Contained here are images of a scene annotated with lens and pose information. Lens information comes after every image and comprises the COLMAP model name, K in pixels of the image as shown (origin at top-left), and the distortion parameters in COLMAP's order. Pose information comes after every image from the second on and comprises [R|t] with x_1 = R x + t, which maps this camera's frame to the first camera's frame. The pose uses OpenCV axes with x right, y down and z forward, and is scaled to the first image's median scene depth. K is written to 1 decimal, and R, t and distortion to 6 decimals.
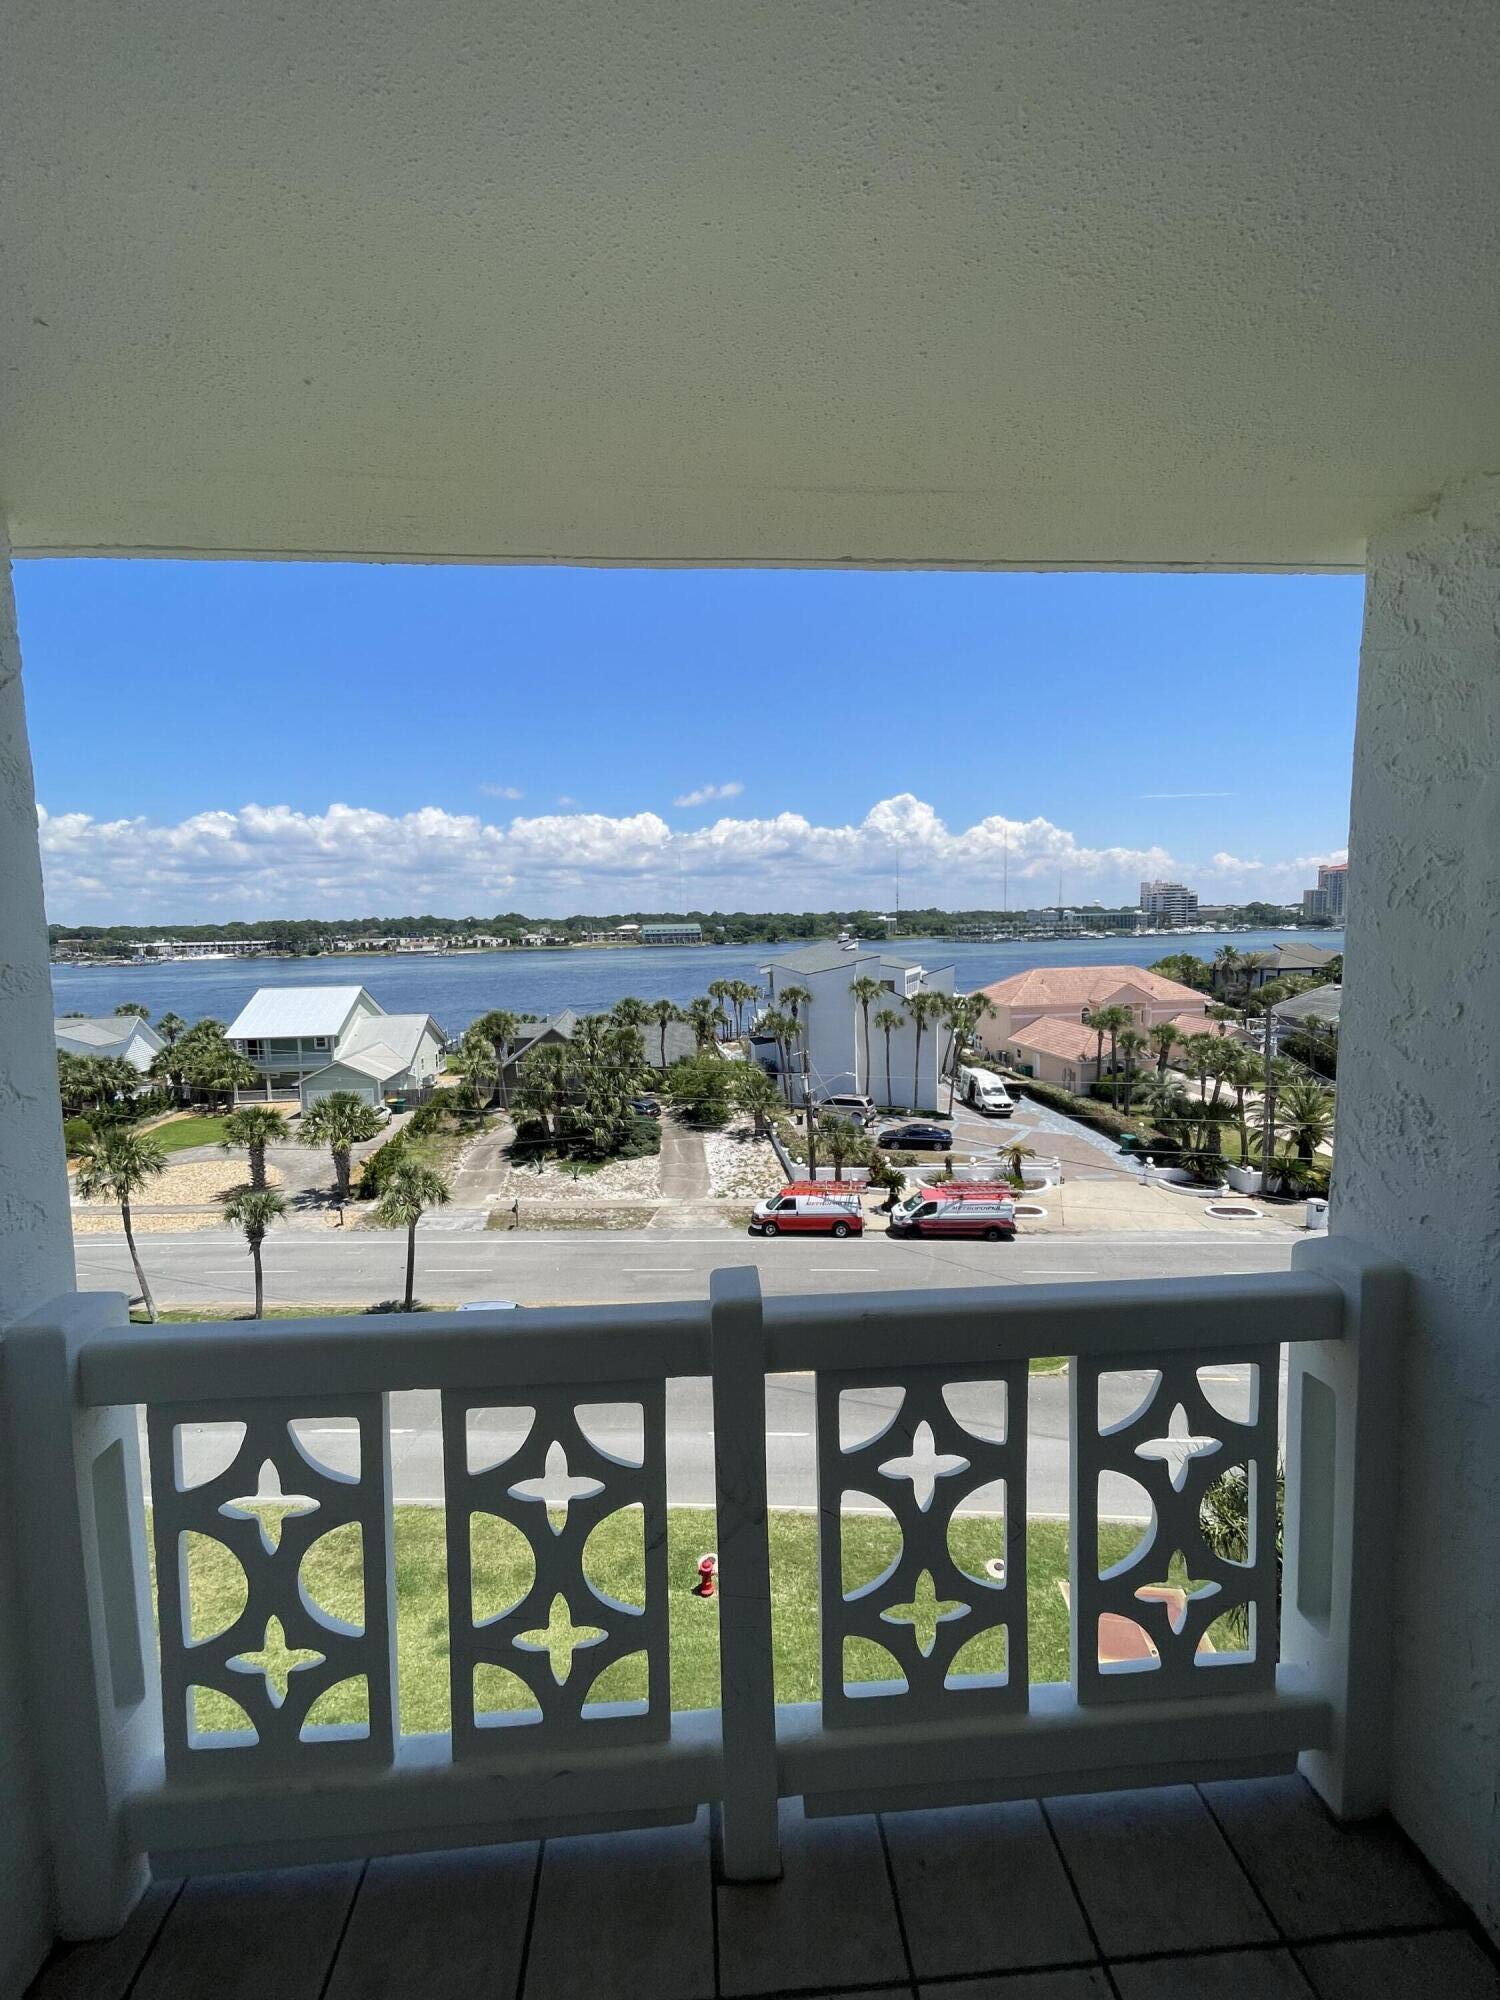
lens RADIAL K [[810.7, 0, 750.0], [0, 810.7, 1000.0], [0, 0, 1]] dist [0.000068, 0.000014]
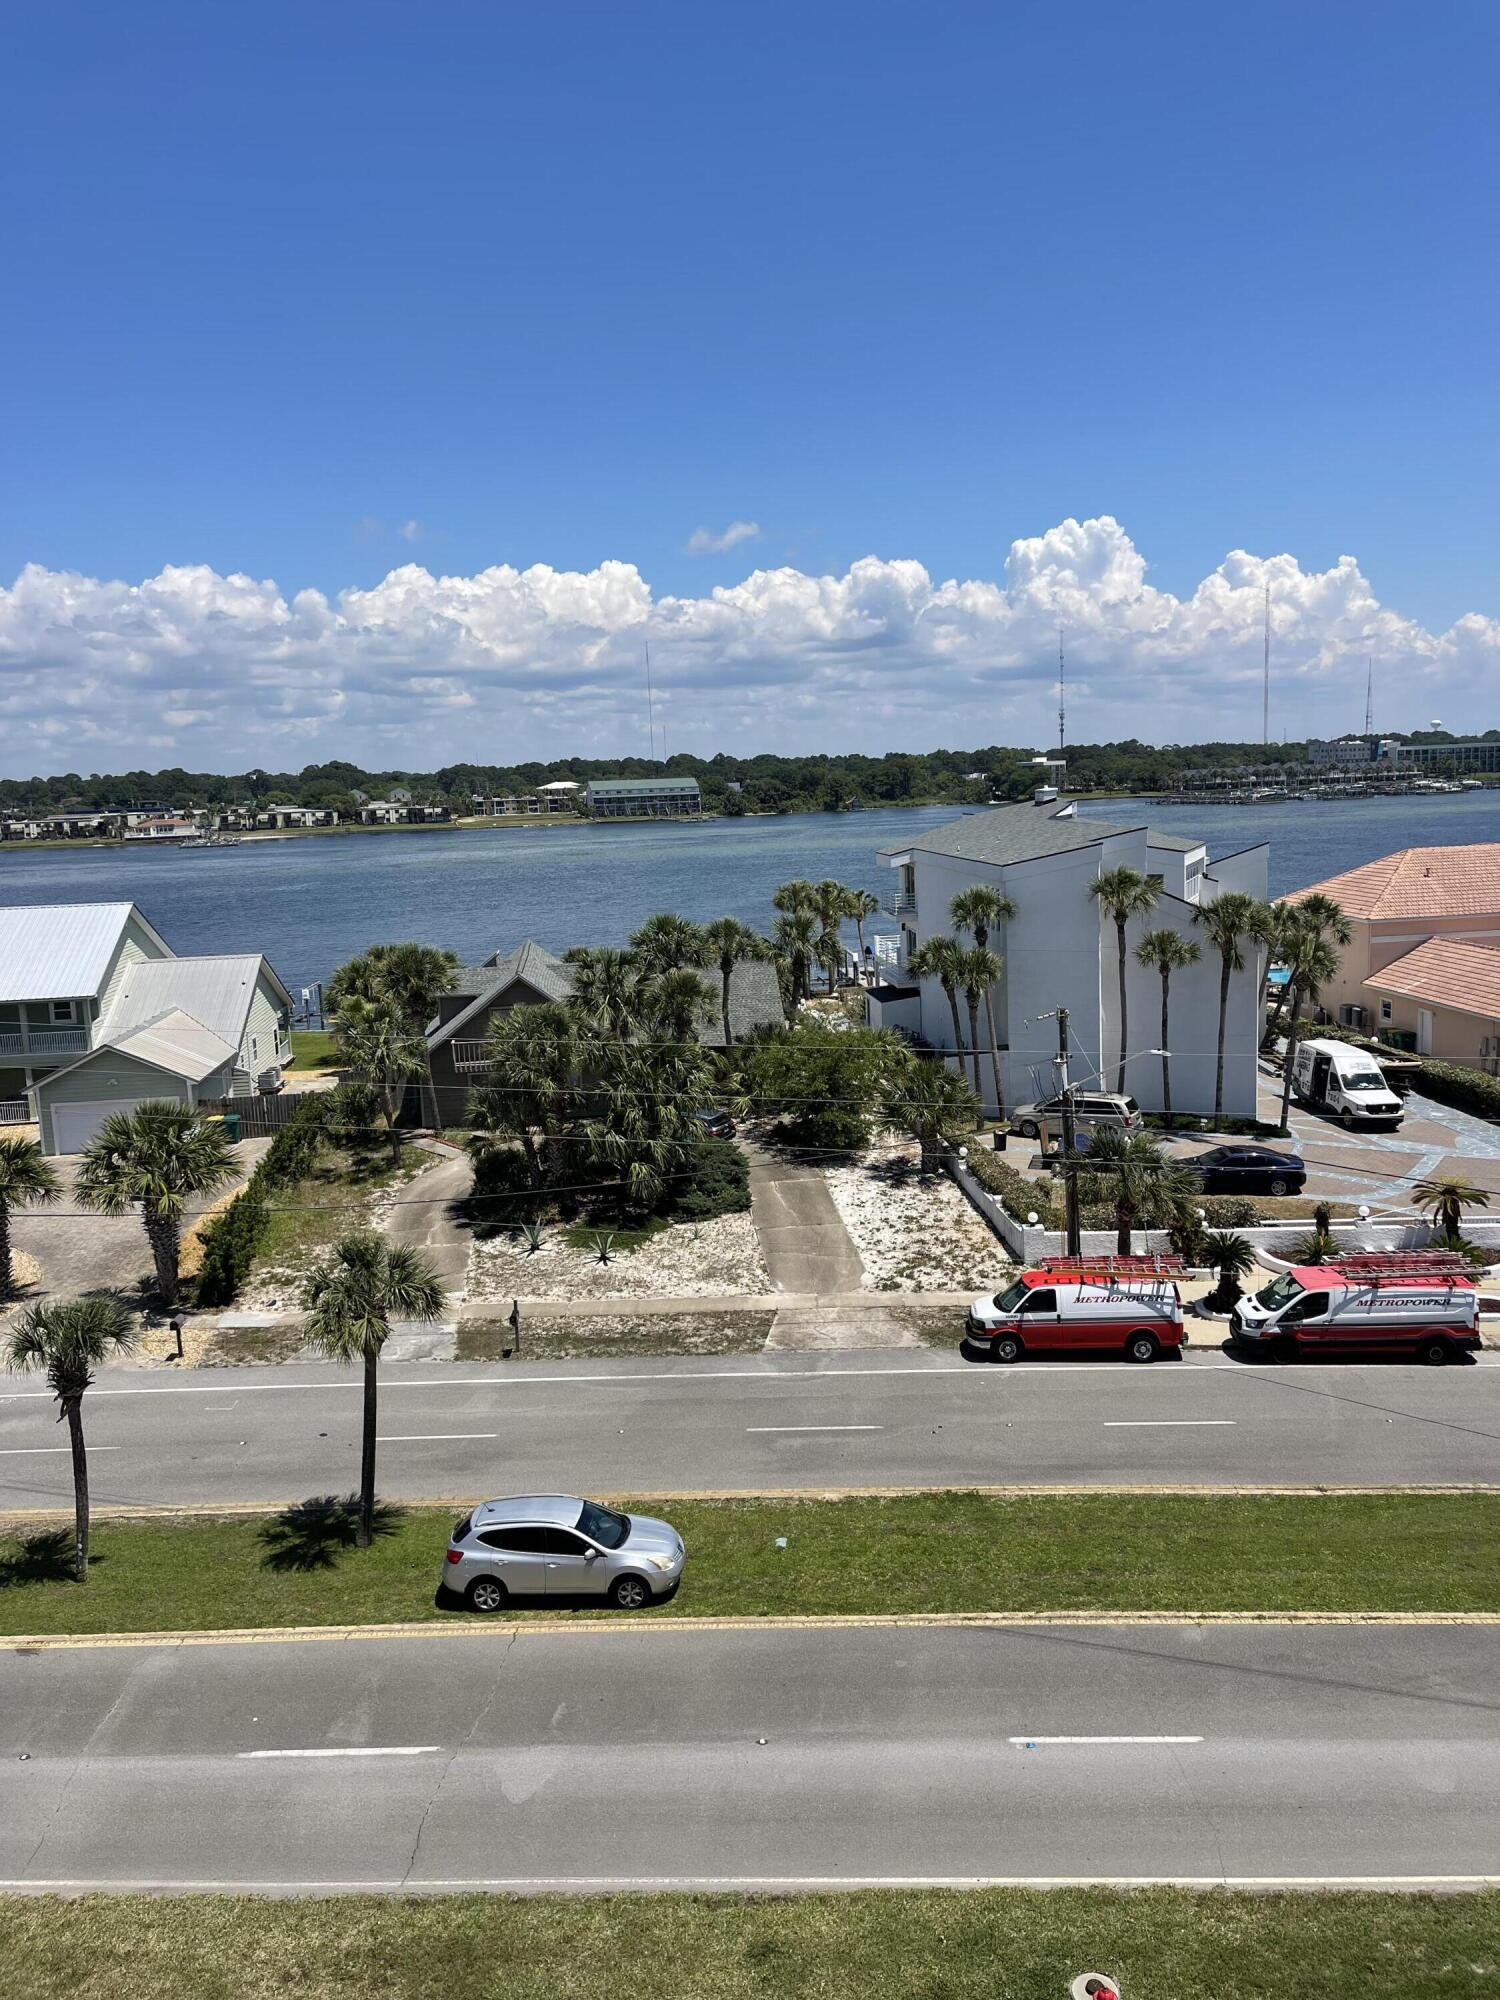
lens RADIAL K [[1501.1, 0, 750.0], [0, 1501.1, 1000.0], [0, 0, 1]] dist [0.041844, -0.049173]
pose [[0.999828, -0.016999, 0.007477, -0.113251], [0.016582, 0.998472, 0.052704, 0.001243], [-0.008362, -0.052571, 0.998582, 0.025786]]
